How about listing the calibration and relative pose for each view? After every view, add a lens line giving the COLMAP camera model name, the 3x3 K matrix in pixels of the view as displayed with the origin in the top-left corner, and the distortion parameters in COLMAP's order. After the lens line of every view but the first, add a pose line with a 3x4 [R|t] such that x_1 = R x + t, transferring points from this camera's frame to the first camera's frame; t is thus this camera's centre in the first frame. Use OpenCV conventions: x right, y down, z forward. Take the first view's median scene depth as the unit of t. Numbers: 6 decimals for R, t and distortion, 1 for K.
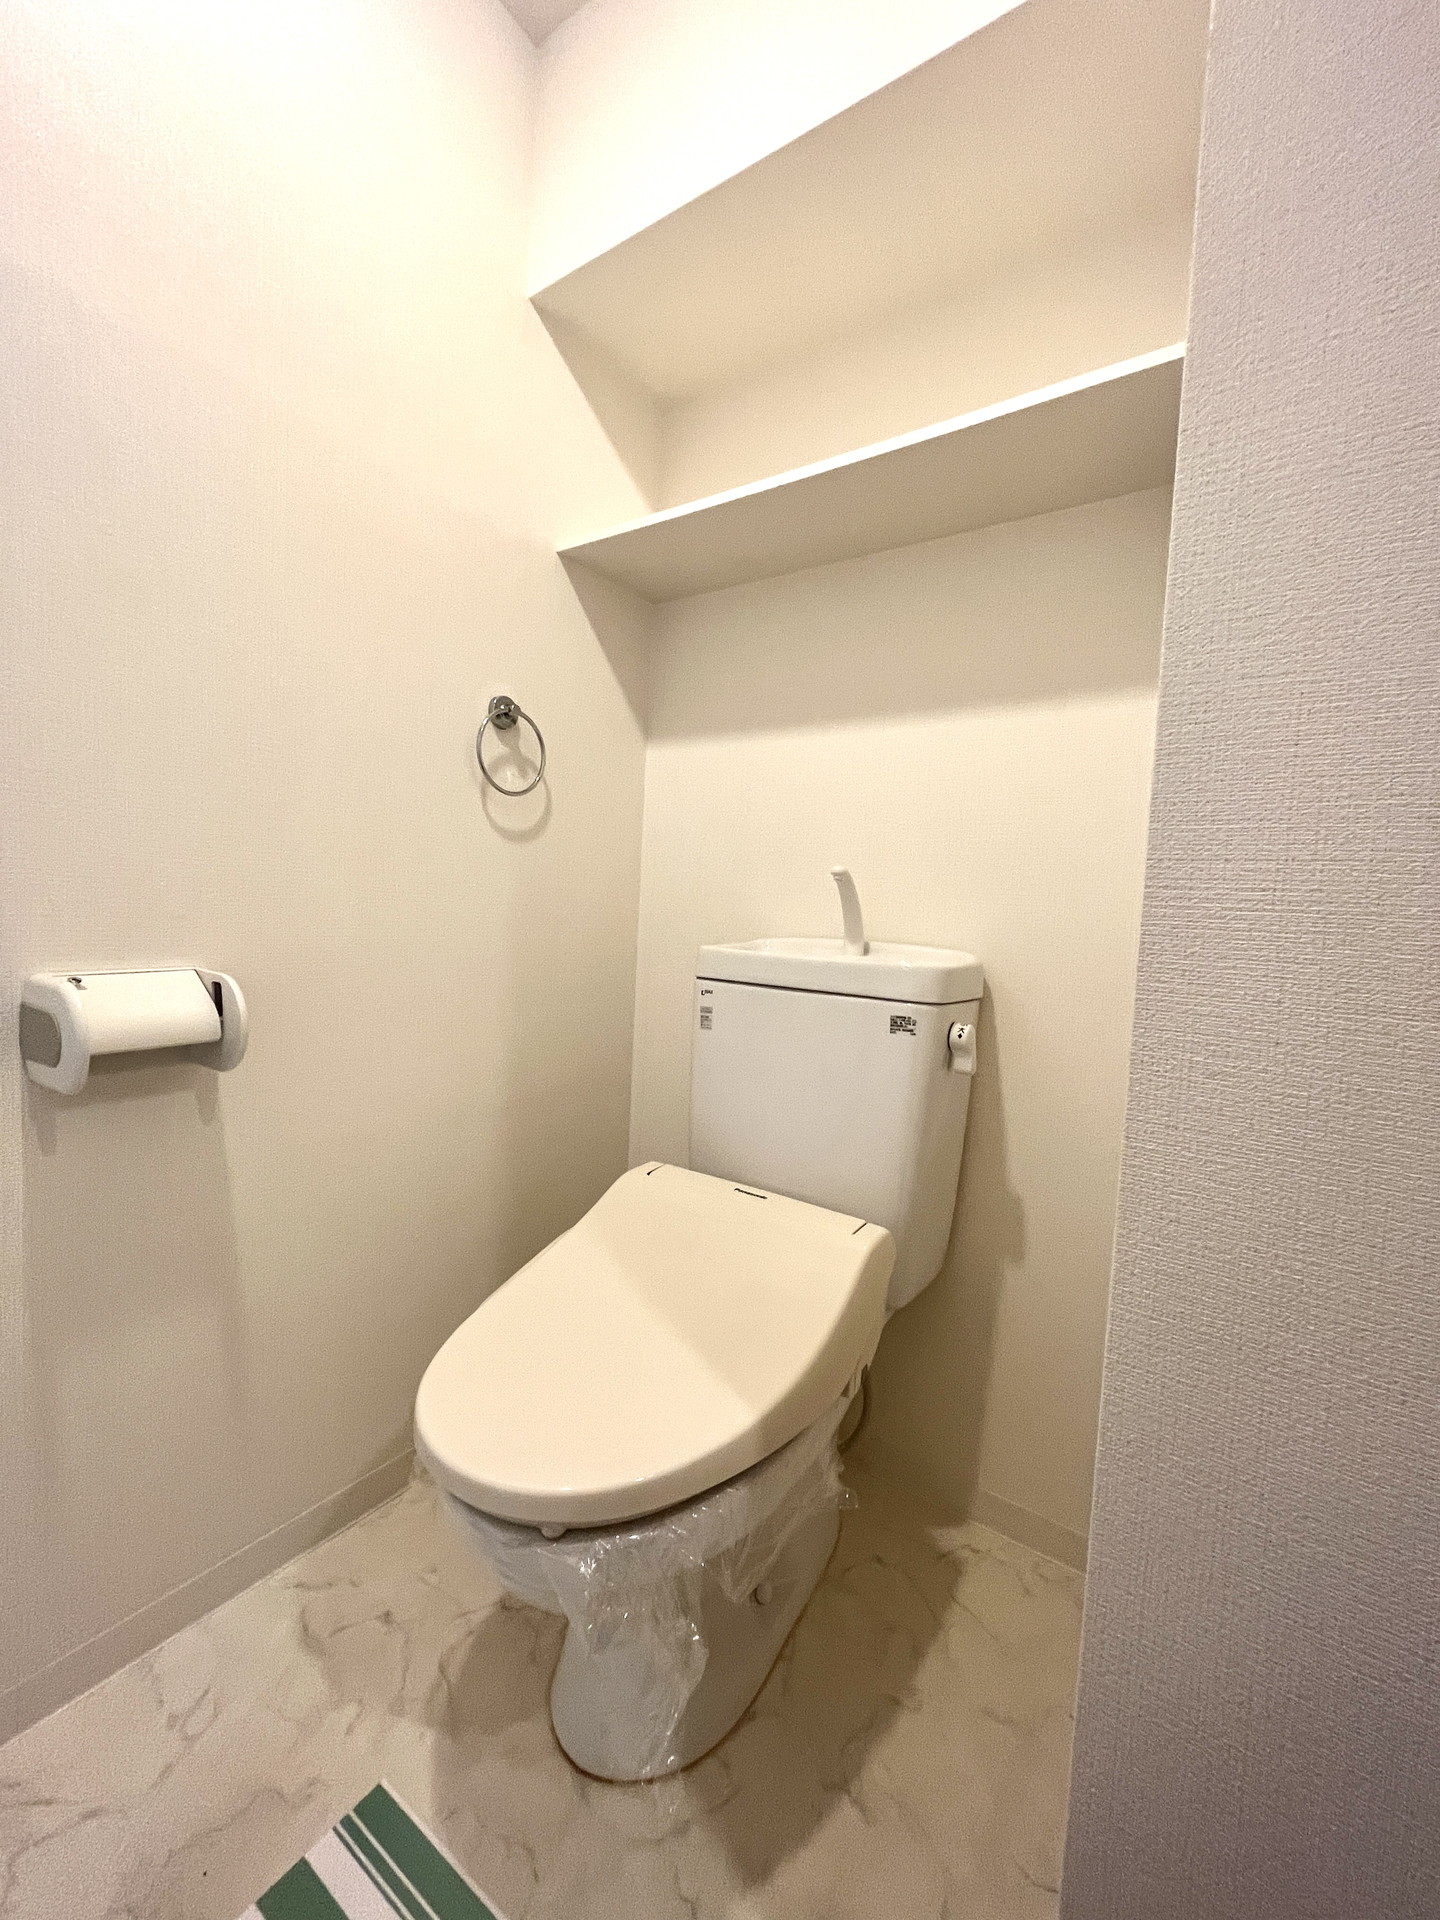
lens RADIAL K [[785.8, 0, 720.2], [0, 785.8, 956.7], [0, 0, 1]] dist [-0.001397, -0.000731]
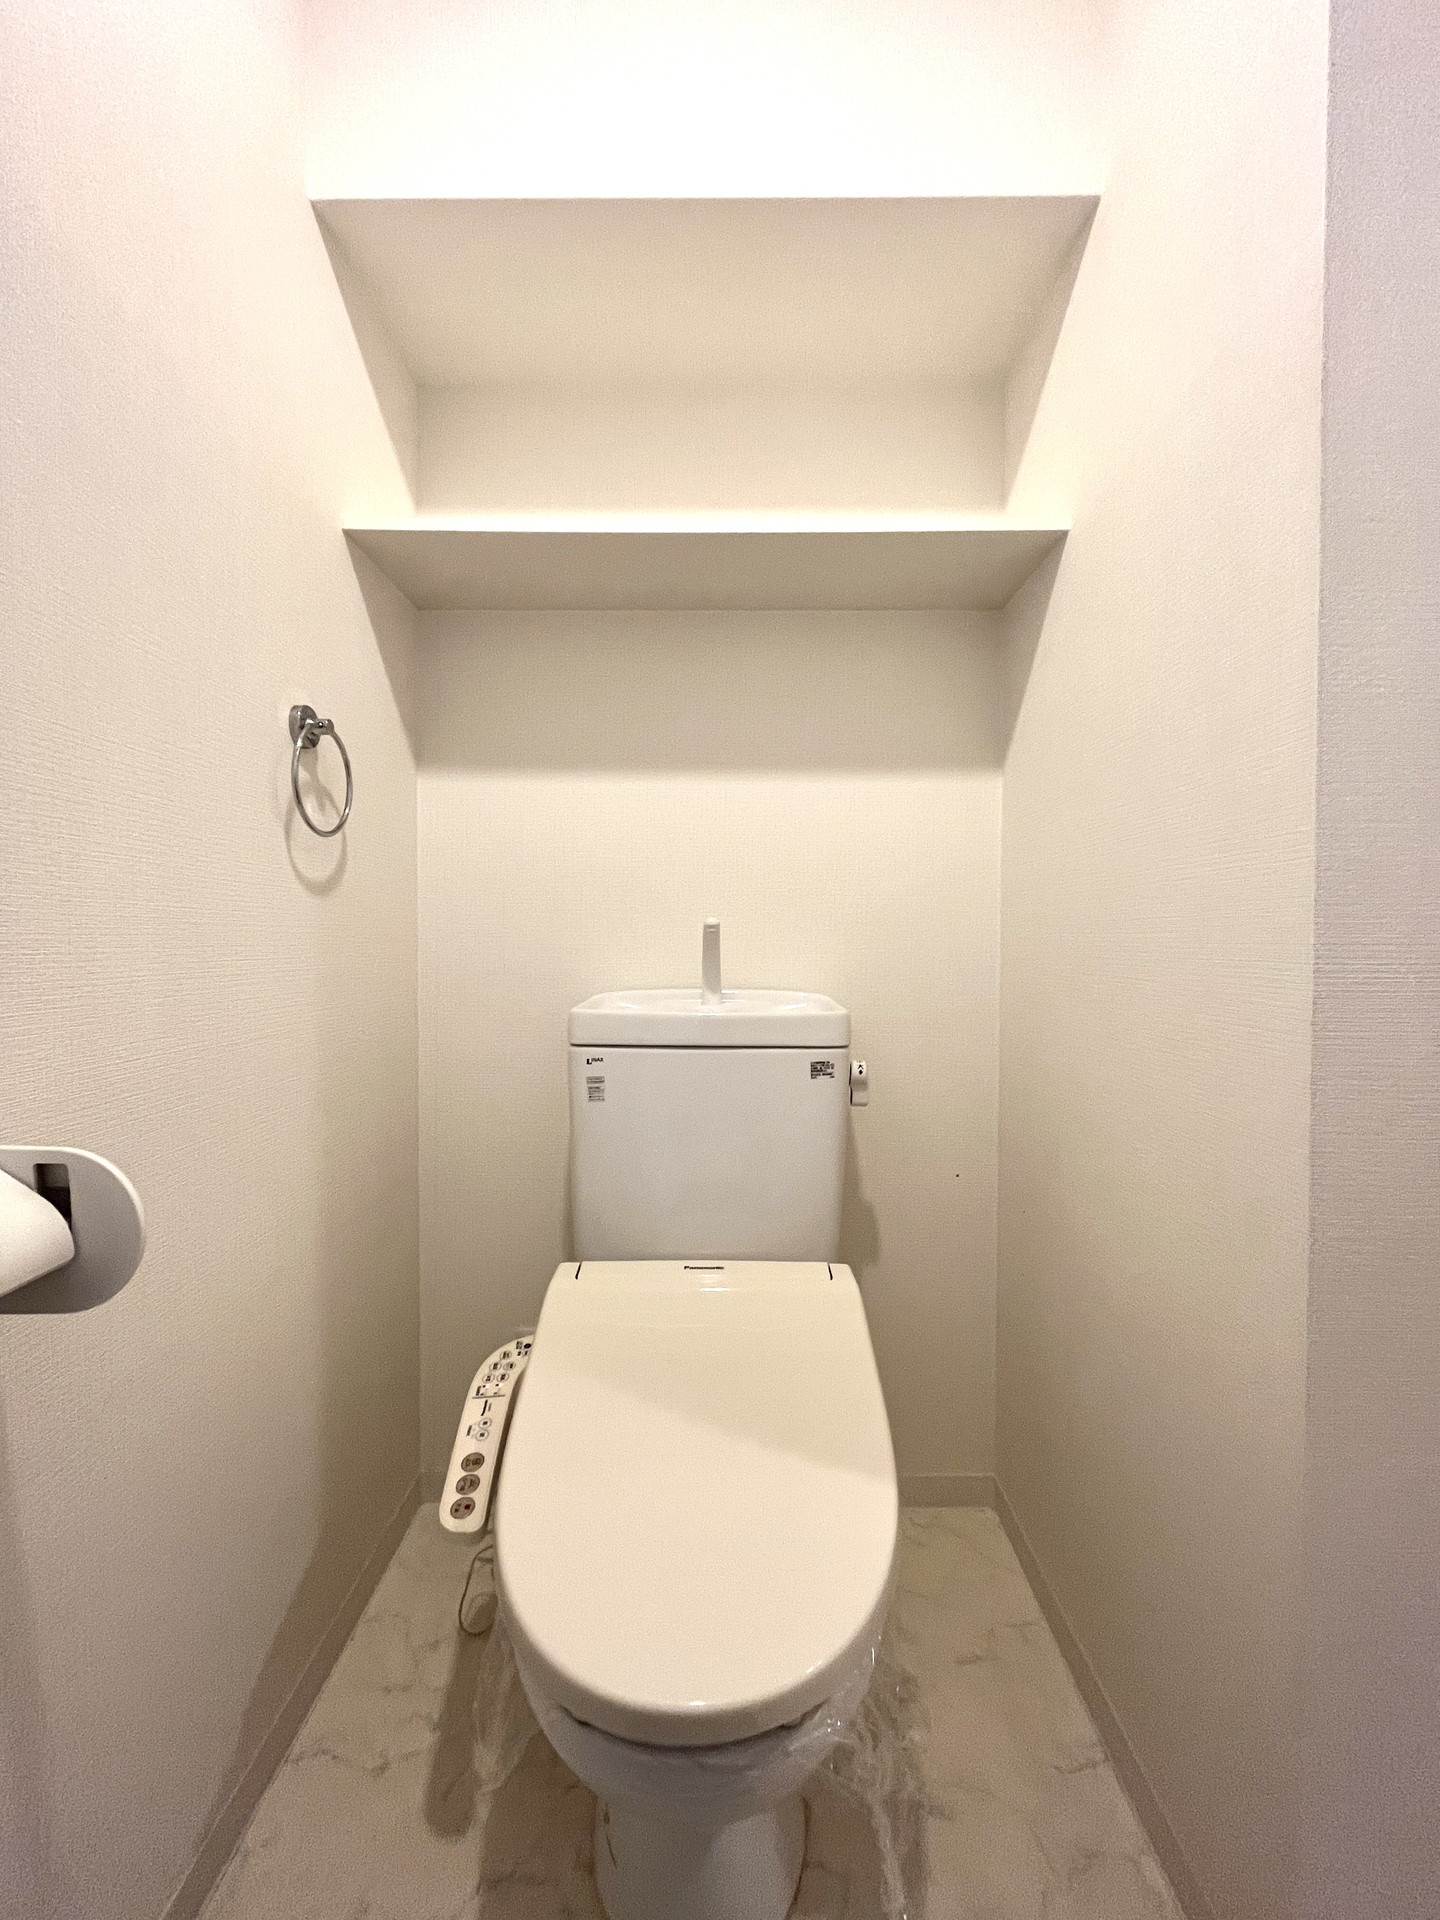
lens RADIAL K [[785.8, 0, 721.4], [0, 785.8, 957.8], [0, 0, 1]] dist [-0.001397, -0.000731]
pose [[0.823677, -0.058777, 0.564005, -0.397784], [0.070650, 0.997501, 0.000775, -0.062972], [-0.562641, 0.039208, 0.825771, 0.160822]]
